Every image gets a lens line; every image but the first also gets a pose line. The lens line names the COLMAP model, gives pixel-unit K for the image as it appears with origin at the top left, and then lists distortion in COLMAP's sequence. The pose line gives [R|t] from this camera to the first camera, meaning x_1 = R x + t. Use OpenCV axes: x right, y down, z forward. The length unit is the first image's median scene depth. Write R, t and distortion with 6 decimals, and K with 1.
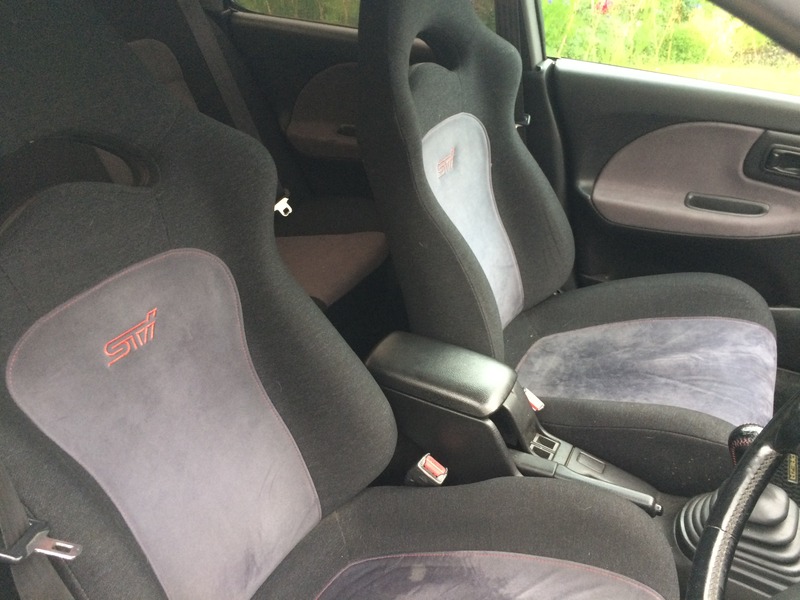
lens RADIAL K [[661.6, 0, 400.0], [0, 661.6, 300.0], [0, 0, 1]] dist [0.024974, -0.010145]
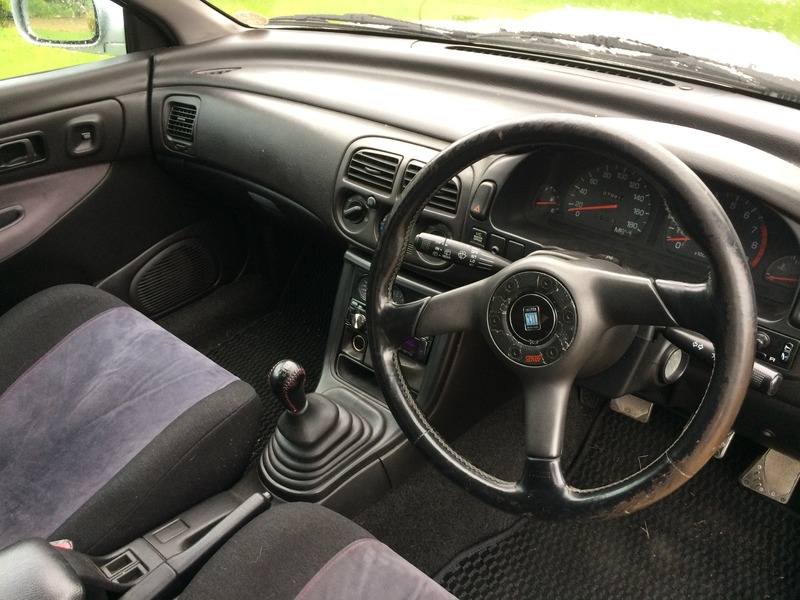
lens RADIAL K [[661.6, 0, 400.0], [0, 661.6, 300.0], [0, 0, 1]] dist [0.024974, -0.010145]
pose [[0.249012, -0.558820, 0.791021, -0.125838], [0.536311, 0.759652, 0.367830, -0.115623], [-0.806451, 0.332640, 0.488863, 0.209785]]
